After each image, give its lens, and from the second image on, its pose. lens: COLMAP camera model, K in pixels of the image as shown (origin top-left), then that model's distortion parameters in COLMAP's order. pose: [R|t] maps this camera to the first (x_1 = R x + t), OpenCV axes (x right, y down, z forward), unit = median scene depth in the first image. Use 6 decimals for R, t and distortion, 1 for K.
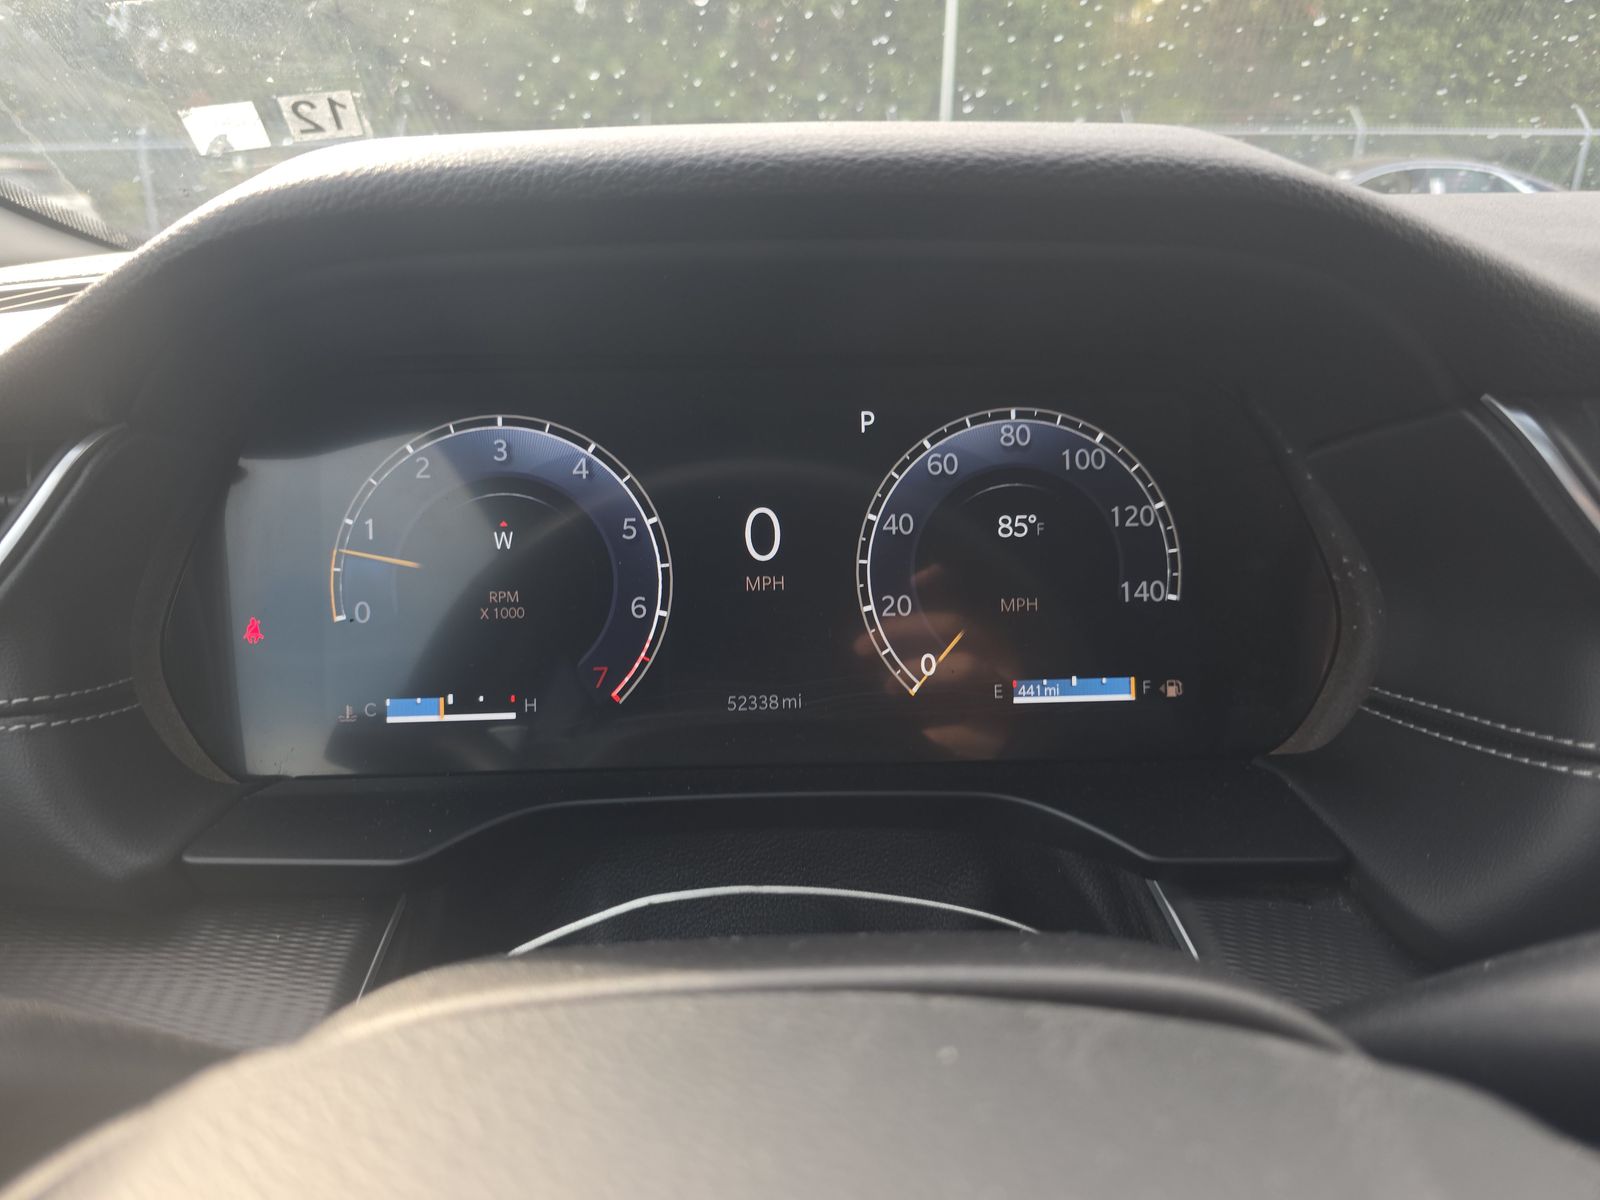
lens RADIAL K [[1084.0, 0, 795.2], [0, 1084.0, 599.4], [0, 0, 1]] dist [0.010988, -0.006825]
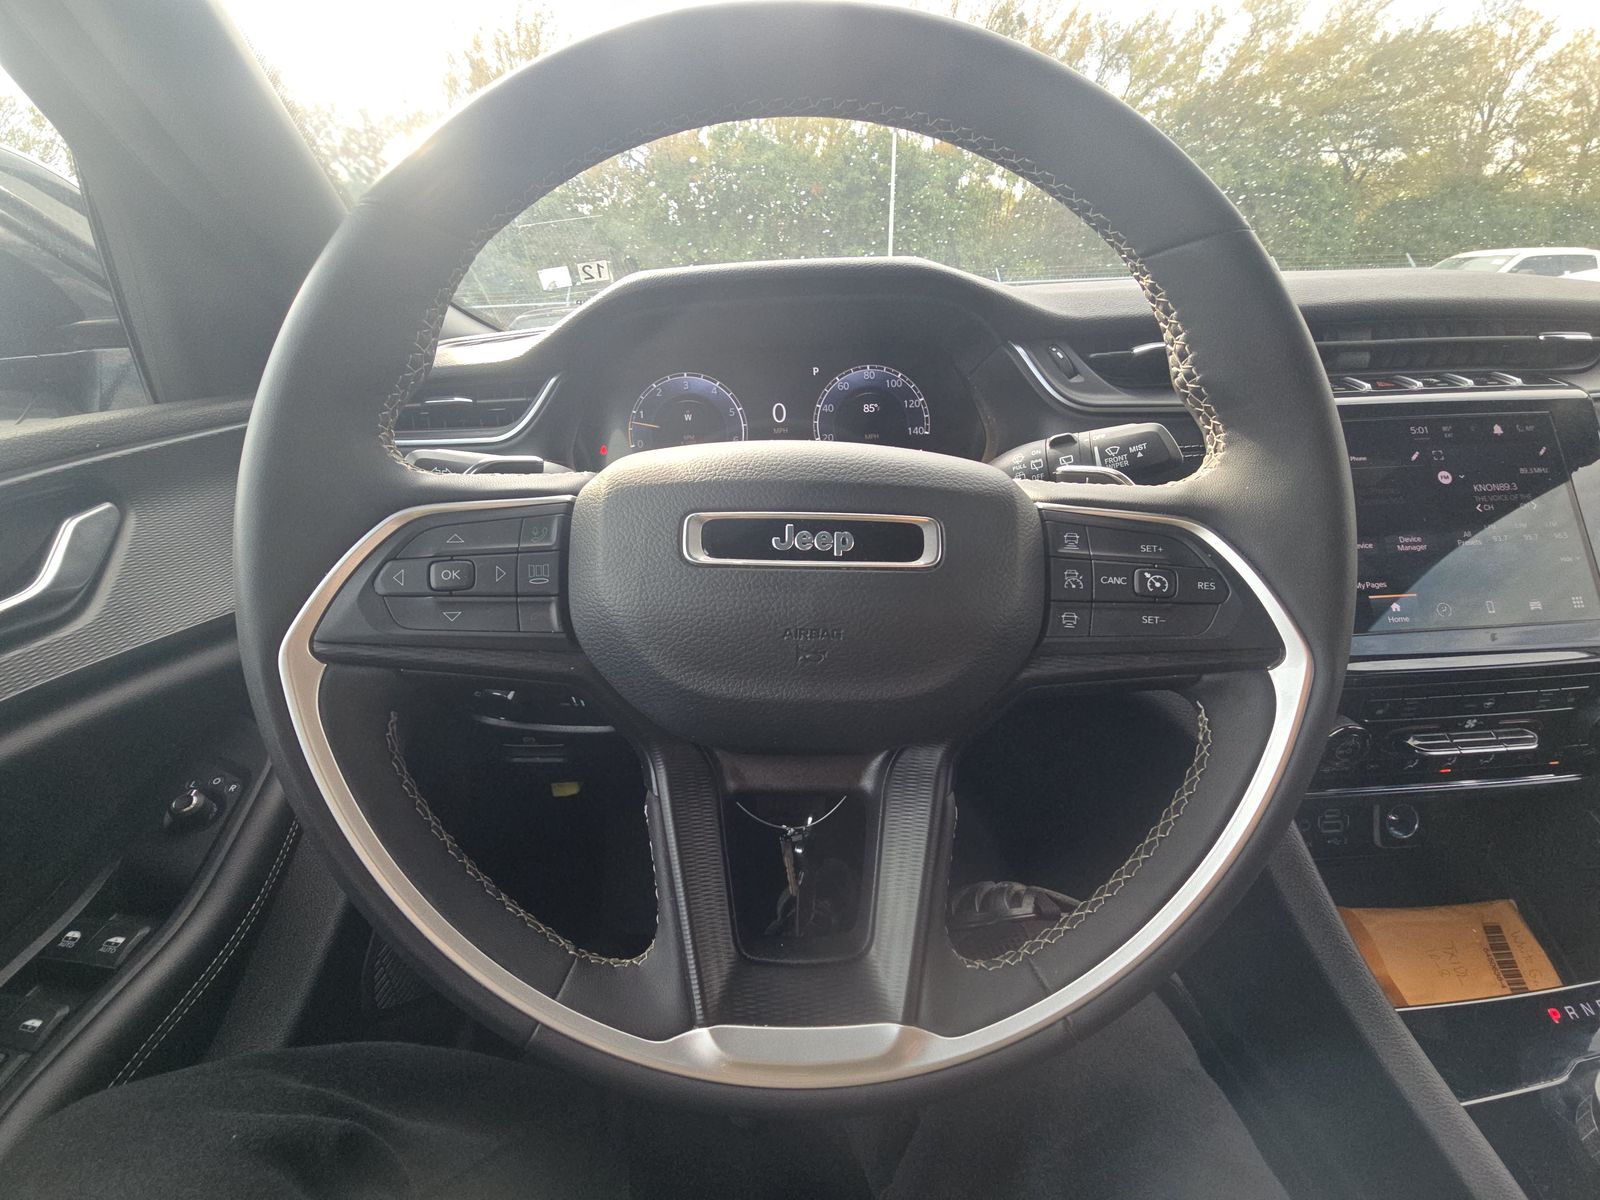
lens RADIAL K [[640.6, 0, 800.6], [0, 640.6, 604.8], [0, 0, 1]] dist [0.010021, -0.004996]
pose [[0.999550, -0.026070, -0.014828, 0.035696], [0.026769, 0.998435, 0.049102, 0.350944], [0.013524, -0.049477, 0.998684, -0.676106]]
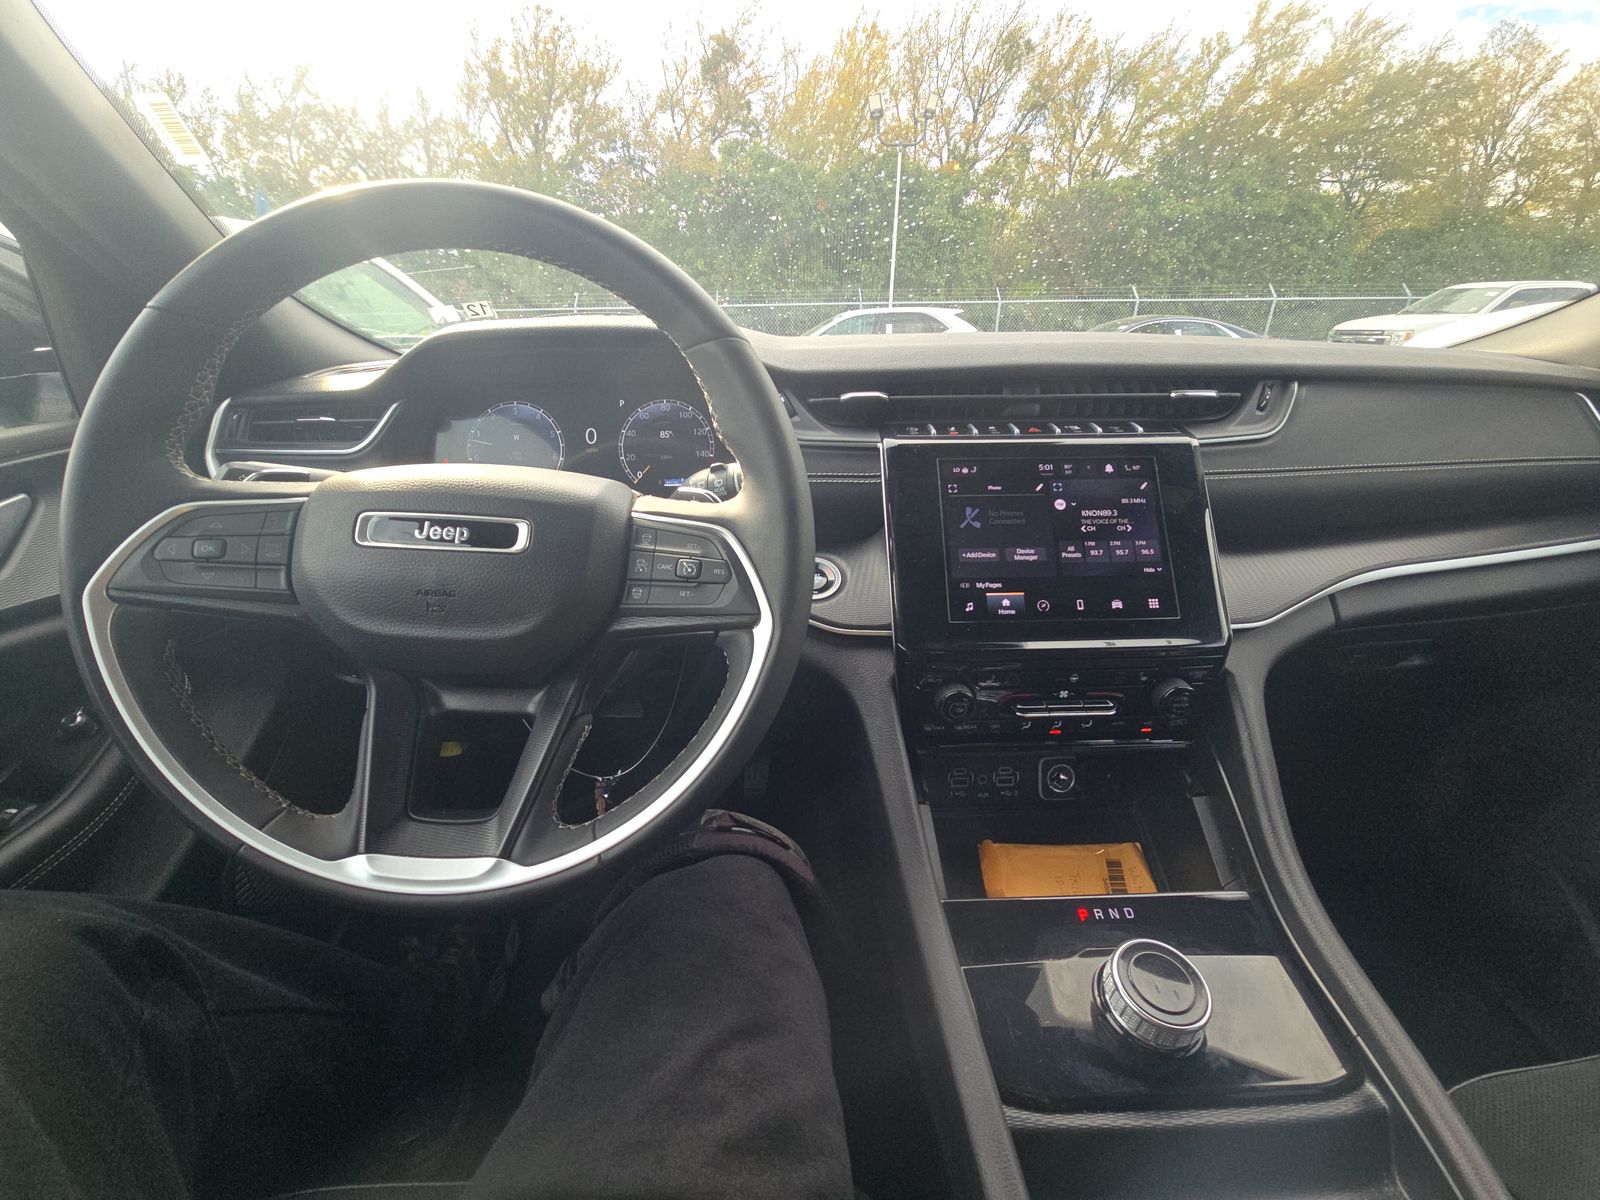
lens RADIAL K [[640.6, 0, 801.9], [0, 640.6, 607.1], [0, 0, 1]] dist [0.010021, -0.004996]
pose [[0.999747, 0.003969, -0.022141, 0.678083], [-0.003117, 0.999260, 0.038346, 0.397785], [0.022277, -0.038267, 0.999019, -1.035297]]
